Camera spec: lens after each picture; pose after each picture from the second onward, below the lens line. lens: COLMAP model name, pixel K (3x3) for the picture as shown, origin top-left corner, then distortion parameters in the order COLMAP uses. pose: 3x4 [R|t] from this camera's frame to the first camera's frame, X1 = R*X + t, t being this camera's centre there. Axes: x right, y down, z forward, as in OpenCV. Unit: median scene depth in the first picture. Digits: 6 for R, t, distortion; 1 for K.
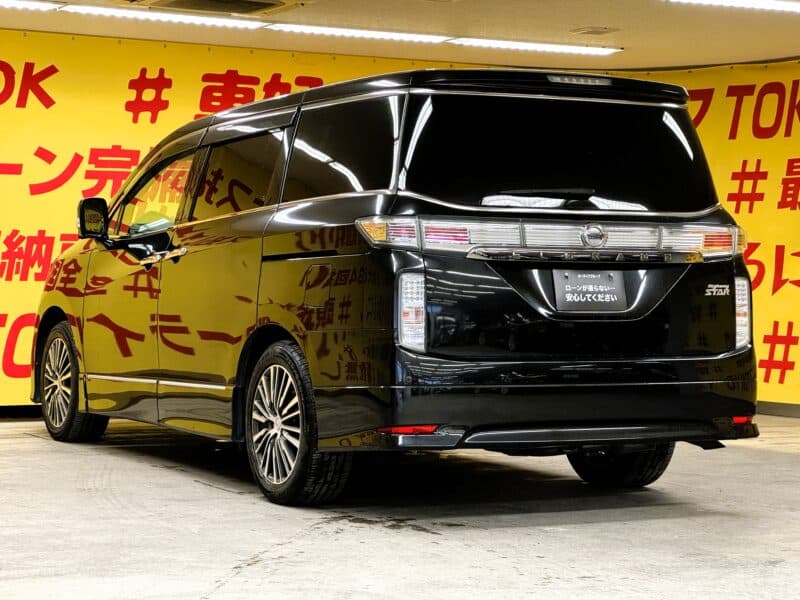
lens RADIAL K [[1845.8, 0, 400.0], [0, 1845.8, 300.0], [0, 0, 1]] dist [-0.002303, 3.172246]
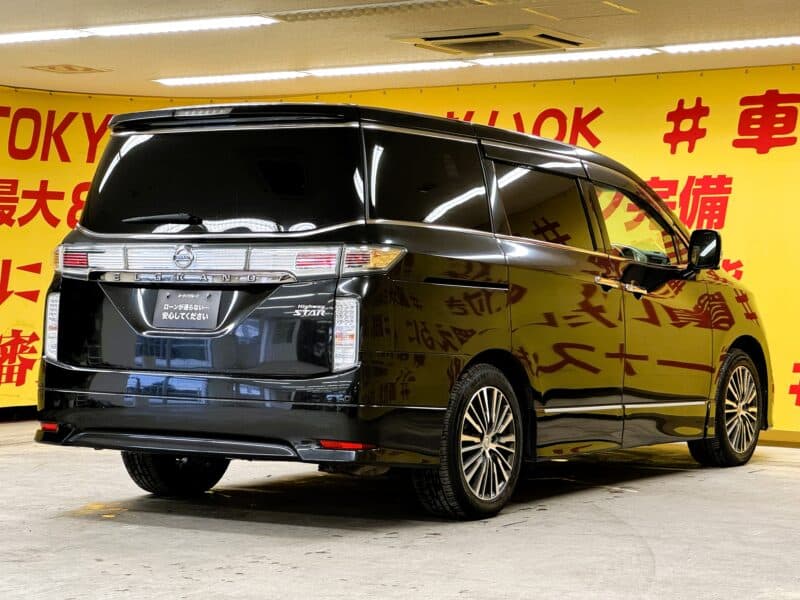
lens RADIAL K [[1845.8, 0, 400.0], [0, 1845.8, 300.0], [0, 0, 1]] dist [-0.002303, 3.172246]
pose [[0.506727, 0.000866, -0.862106, 1.040173], [-0.018574, 0.999778, -0.009913, -0.002236], [0.861906, 0.021036, 0.506631, 0.547828]]
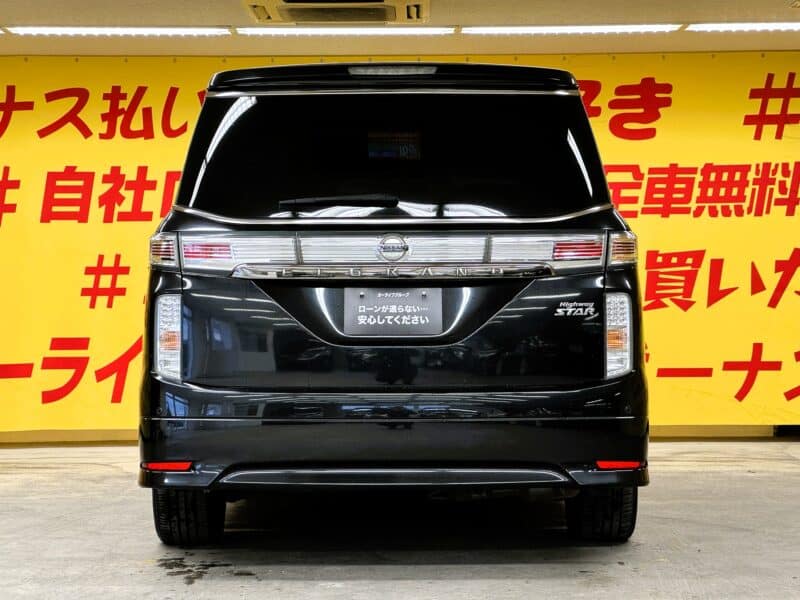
lens RADIAL K [[1845.8, 0, 400.0], [0, 1845.8, 300.0], [0, 0, 1]] dist [-0.002303, 3.172246]
pose [[0.884137, -0.012698, -0.467055, 0.492442], [0.007765, 0.999892, -0.012486, 0.000295], [0.467163, 0.007412, 0.884140, 0.226440]]
